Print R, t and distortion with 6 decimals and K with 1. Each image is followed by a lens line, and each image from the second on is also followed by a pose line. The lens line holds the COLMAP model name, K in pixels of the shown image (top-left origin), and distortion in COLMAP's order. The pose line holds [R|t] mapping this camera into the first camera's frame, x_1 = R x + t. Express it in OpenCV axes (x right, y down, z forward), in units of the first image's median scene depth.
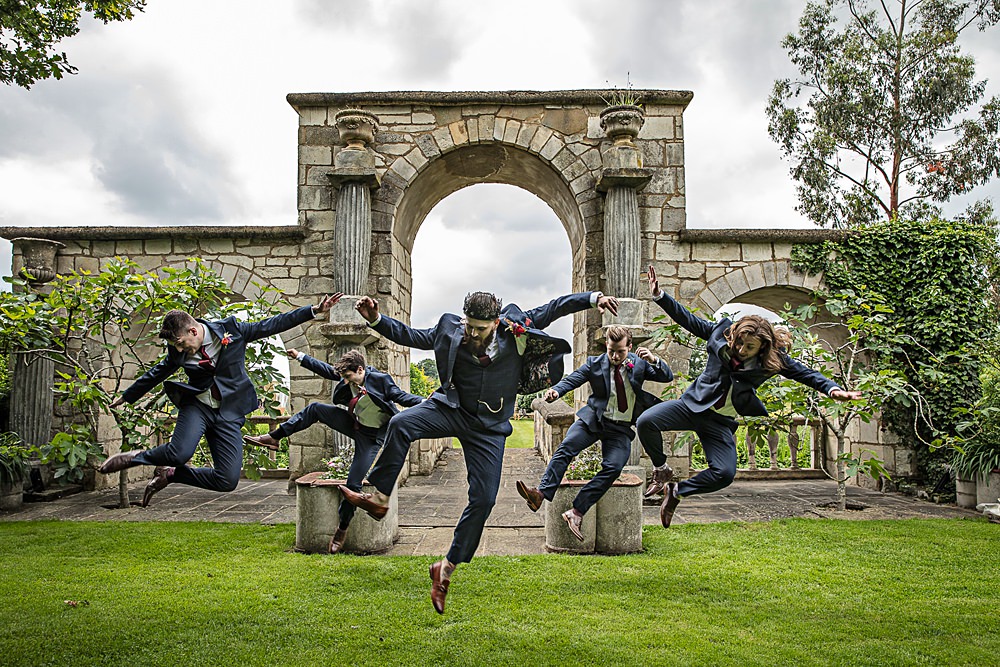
lens RADIAL K [[716.9, 0, 500.0], [0, 716.9, 333.5], [0, 0, 1]] dist [-0.002843, -0.000402]
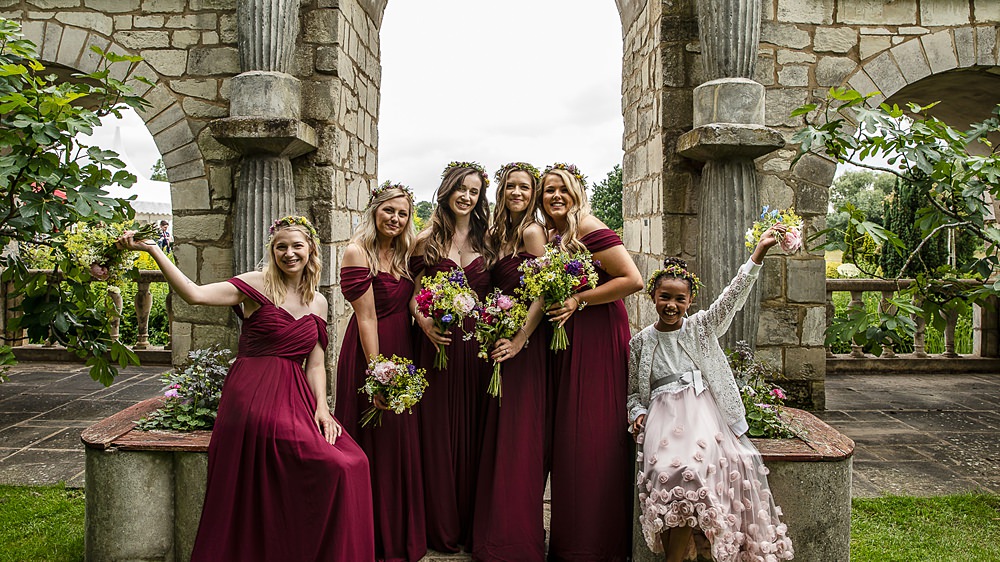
lens RADIAL K [[757.3, 0, 500.0], [0, 757.3, 281.0], [0, 0, 1]] dist [-0.058243, -0.000004]
pose [[0.999970, 0.007736, -0.000099, -0.013691], [-0.007647, 0.990217, 0.139326, 0.027870], [0.001176, -0.139321, 0.990247, 0.352225]]
